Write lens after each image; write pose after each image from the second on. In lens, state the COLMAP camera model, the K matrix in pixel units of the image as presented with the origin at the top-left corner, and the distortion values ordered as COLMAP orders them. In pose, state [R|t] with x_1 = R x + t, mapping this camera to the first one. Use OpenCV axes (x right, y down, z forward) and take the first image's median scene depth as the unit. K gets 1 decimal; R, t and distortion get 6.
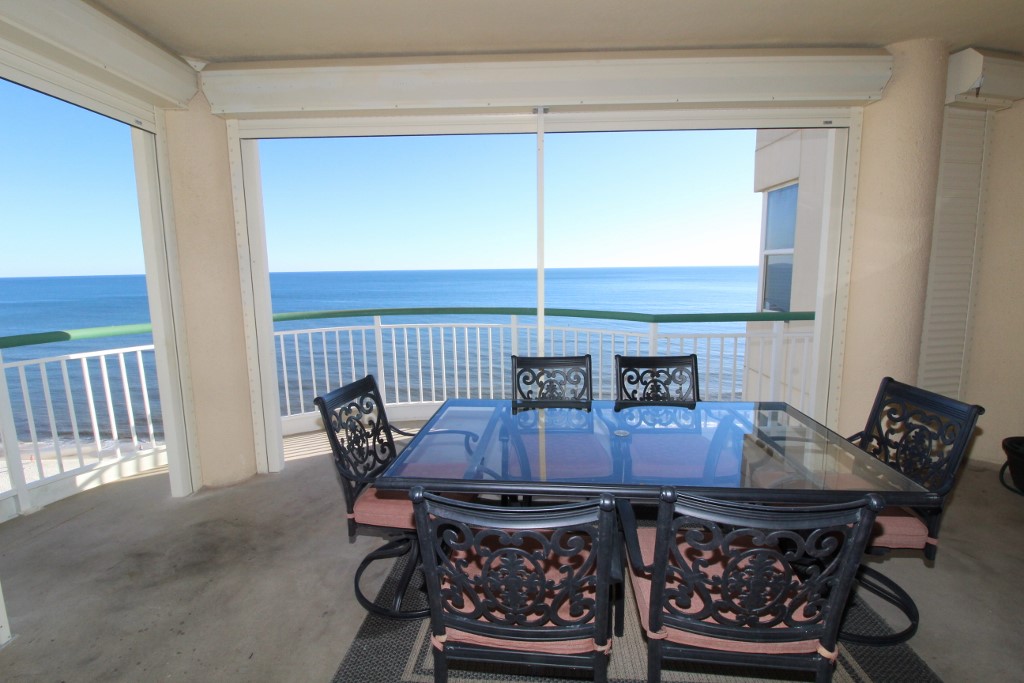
lens RADIAL K [[472.4, 0, 512.1], [0, 472.4, 332.1], [0, 0, 1]] dist [-0.003423, -0.010624]
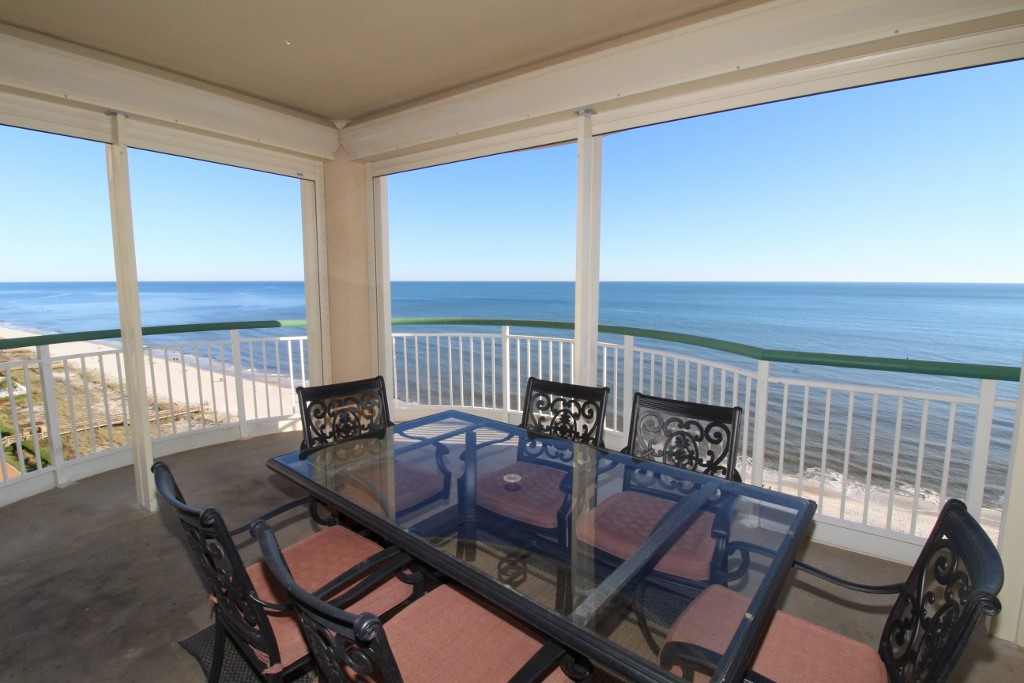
lens RADIAL K [[472.4, 0, 512.1], [0, 472.4, 332.1], [0, 0, 1]] dist [-0.003423, -0.010624]
pose [[0.826066, 0.077296, -0.558247, 0.489822], [-0.089535, 0.995969, 0.005415, -0.041769], [0.556415, 0.045510, 0.829657, 0.190057]]
